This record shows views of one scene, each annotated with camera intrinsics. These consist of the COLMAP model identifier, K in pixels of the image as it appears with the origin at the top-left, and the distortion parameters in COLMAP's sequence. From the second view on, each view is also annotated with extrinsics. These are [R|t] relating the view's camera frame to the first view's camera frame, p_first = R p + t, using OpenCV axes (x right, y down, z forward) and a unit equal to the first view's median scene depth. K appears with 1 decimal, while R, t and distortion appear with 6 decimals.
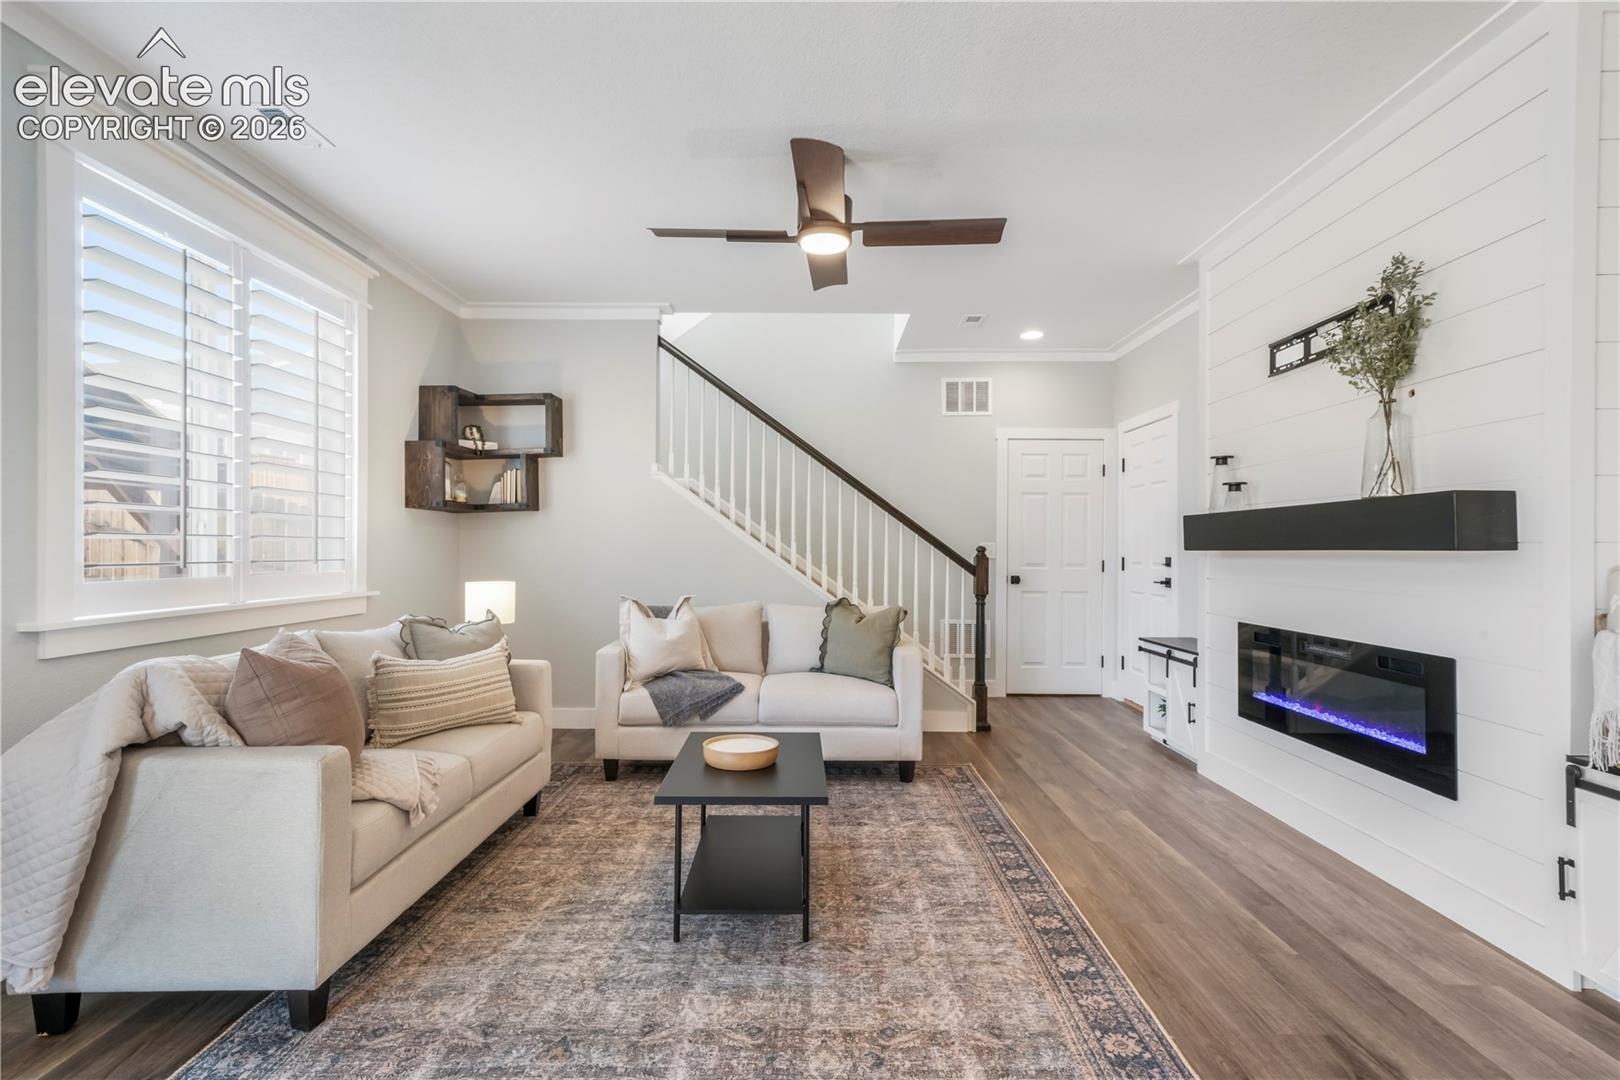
lens RADIAL K [[772.9, 0, 807.5], [0, 772.9, 547.2], [0, 0, 1]] dist [0.015014, 0.000792]
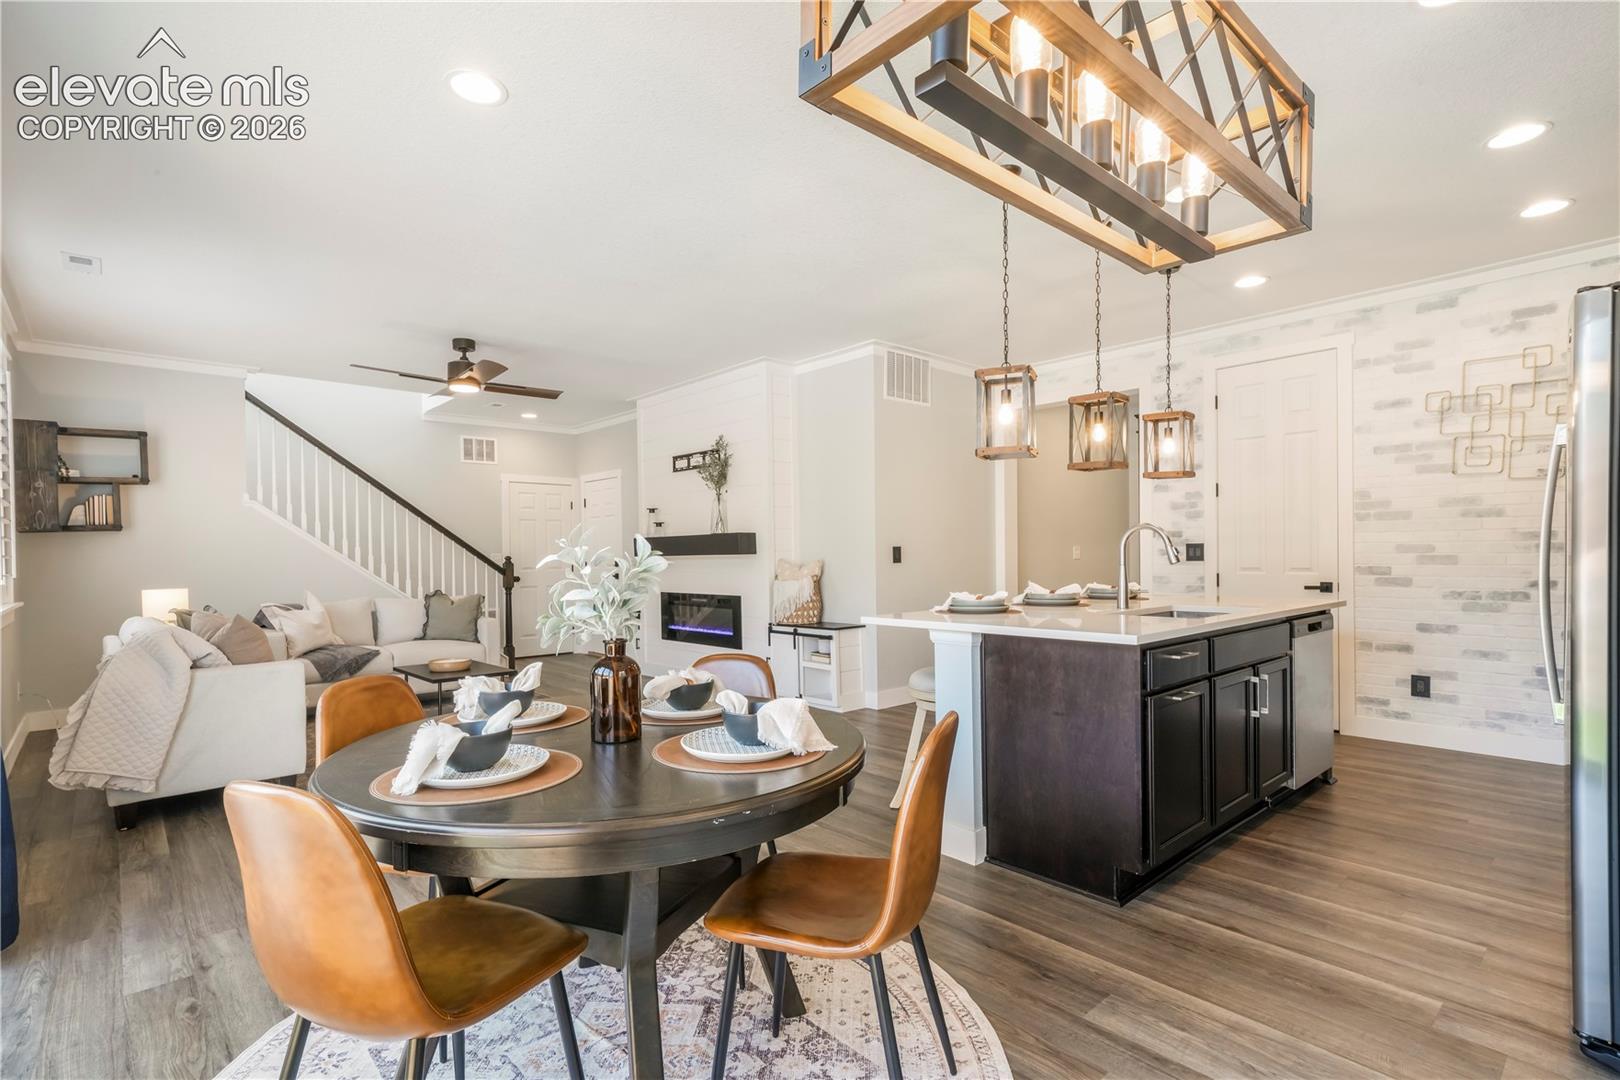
lens RADIAL K [[764.2, 0, 799.5], [0, 764.2, 567.1], [0, 0, 1]] dist [0.003060, 0.000117]
pose [[0.738386, -0.024551, 0.673931, -0.532694], [0.015354, 0.999690, 0.019595, -0.000584], [-0.674203, -0.004121, 0.738534, -0.727950]]
